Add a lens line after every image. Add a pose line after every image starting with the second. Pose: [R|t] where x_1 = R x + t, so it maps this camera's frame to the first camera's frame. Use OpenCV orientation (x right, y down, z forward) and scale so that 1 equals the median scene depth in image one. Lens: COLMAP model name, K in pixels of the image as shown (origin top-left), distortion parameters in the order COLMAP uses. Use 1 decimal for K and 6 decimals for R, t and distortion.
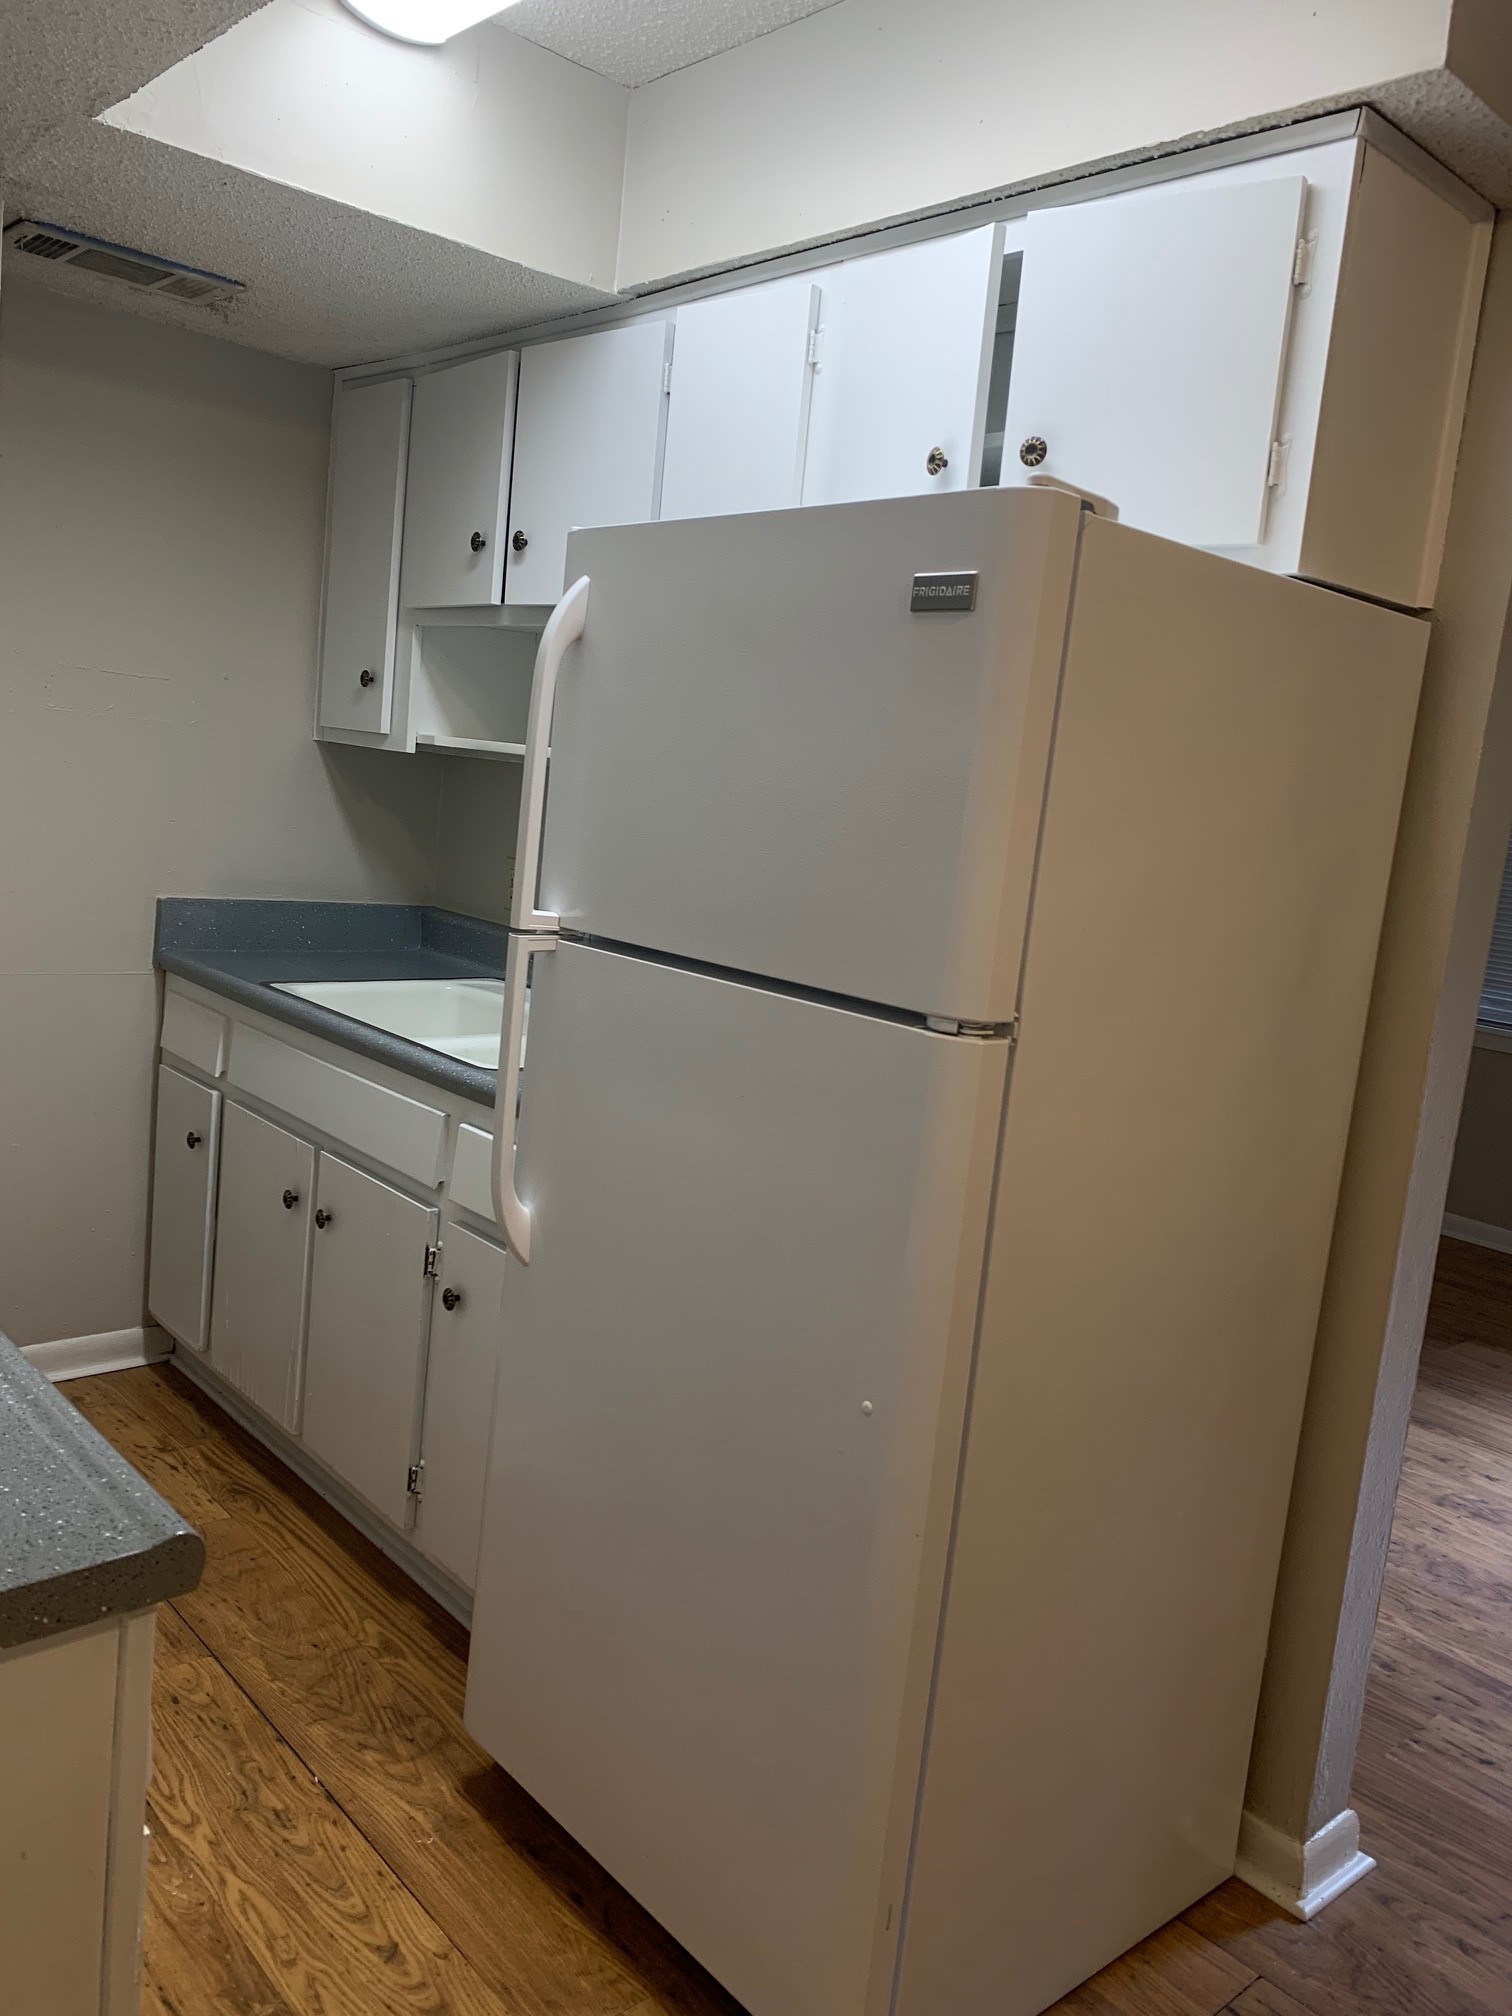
lens RADIAL K [[1554.5, 0, 766.7], [0, 1554.5, 1003.2], [0, 0, 1]] dist [0.028304, -0.024721]
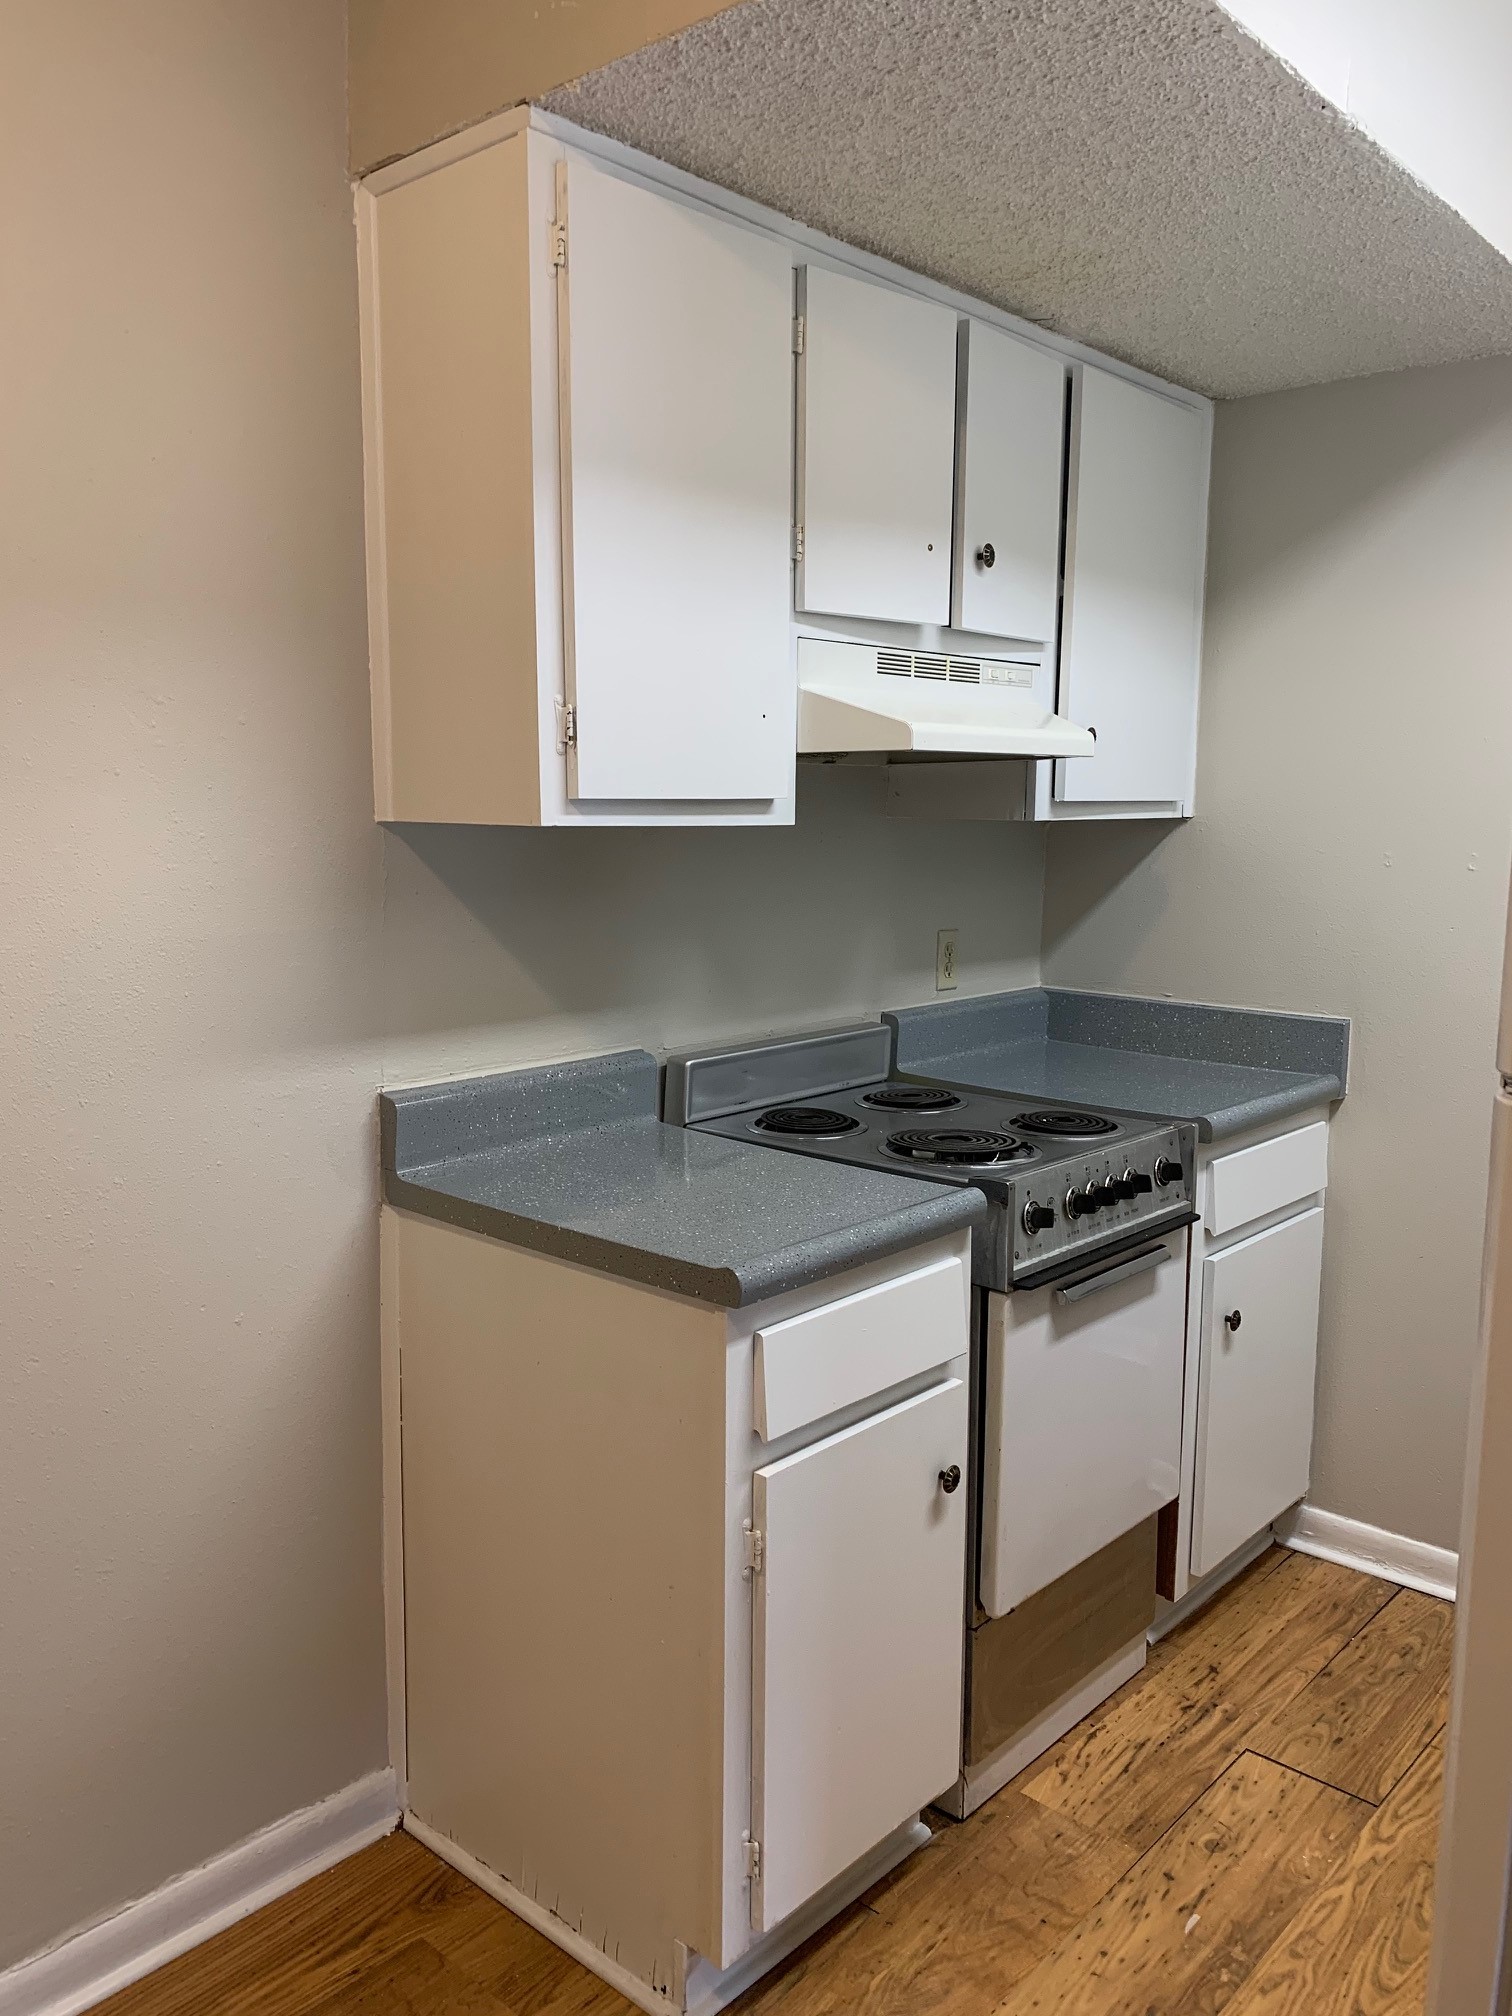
lens RADIAL K [[1554.5, 0, 757.7], [0, 1554.5, 987.5], [0, 0, 1]] dist [0.028304, -0.024721]
pose [[0.102844, 0.016253, -0.994565, 0.613155], [-0.143797, 0.989606, 0.001303, 0.014789], [0.984249, 0.142881, 0.104112, 0.383950]]
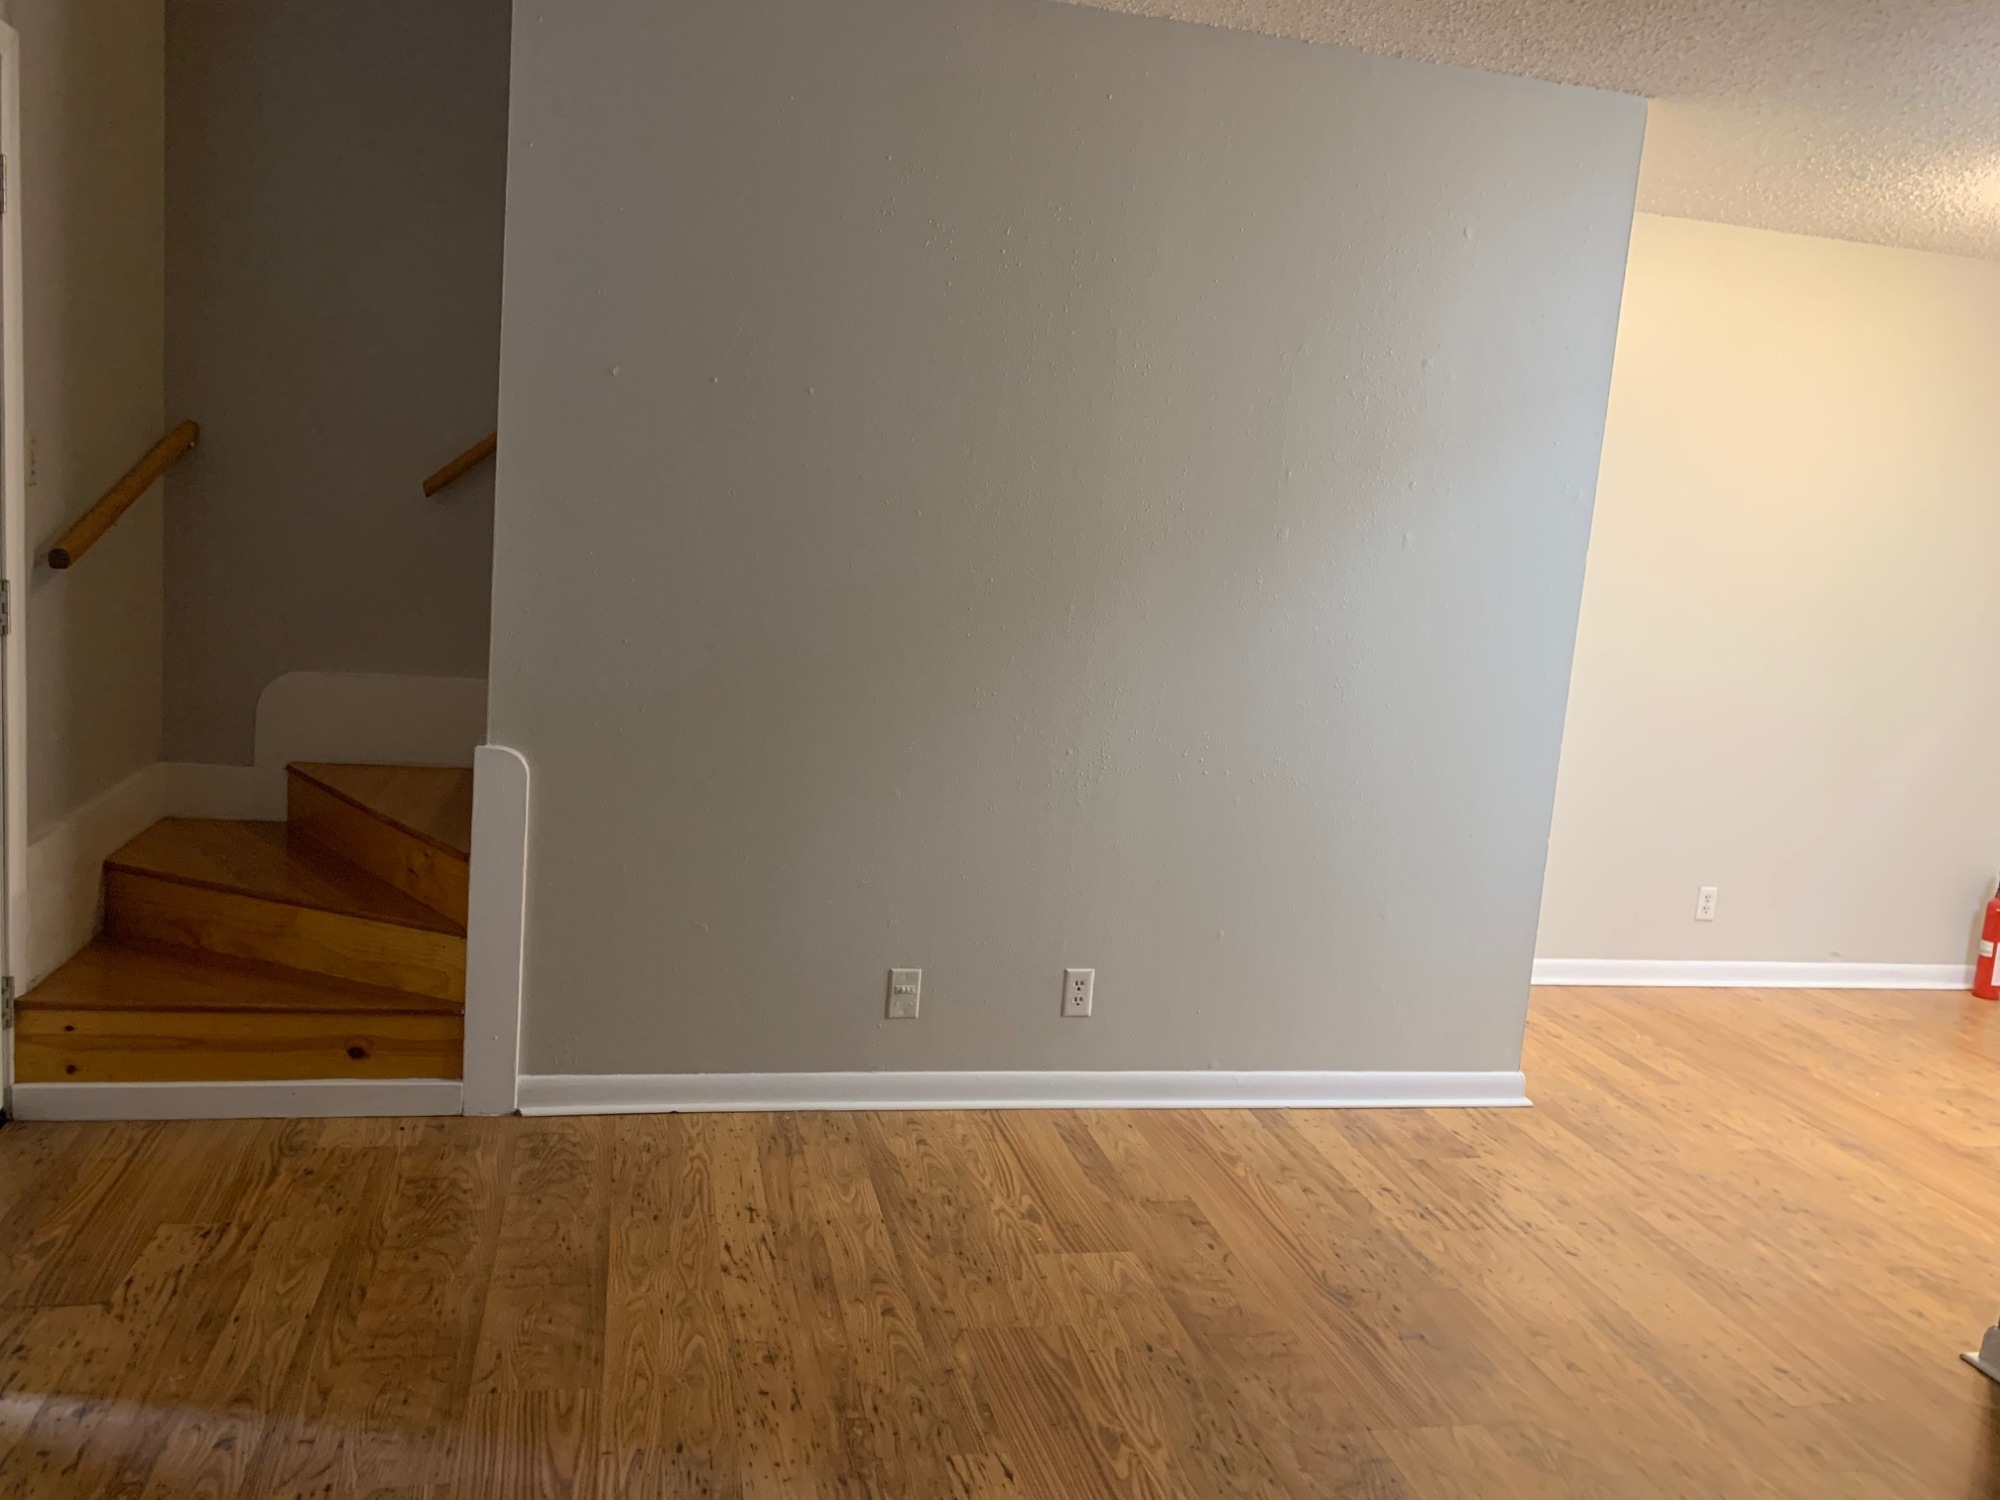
lens RADIAL K [[1542.1, 0, 990.4], [0, 1542.1, 745.6], [0, 0, 1]] dist [0.028304, -0.024721]
pose [[-0.852830, -0.249668, 0.458635, 0.648044], [-0.098786, 0.939574, 0.327783, -0.297811], [-0.512759, 0.234237, -0.825961, 2.519926]]
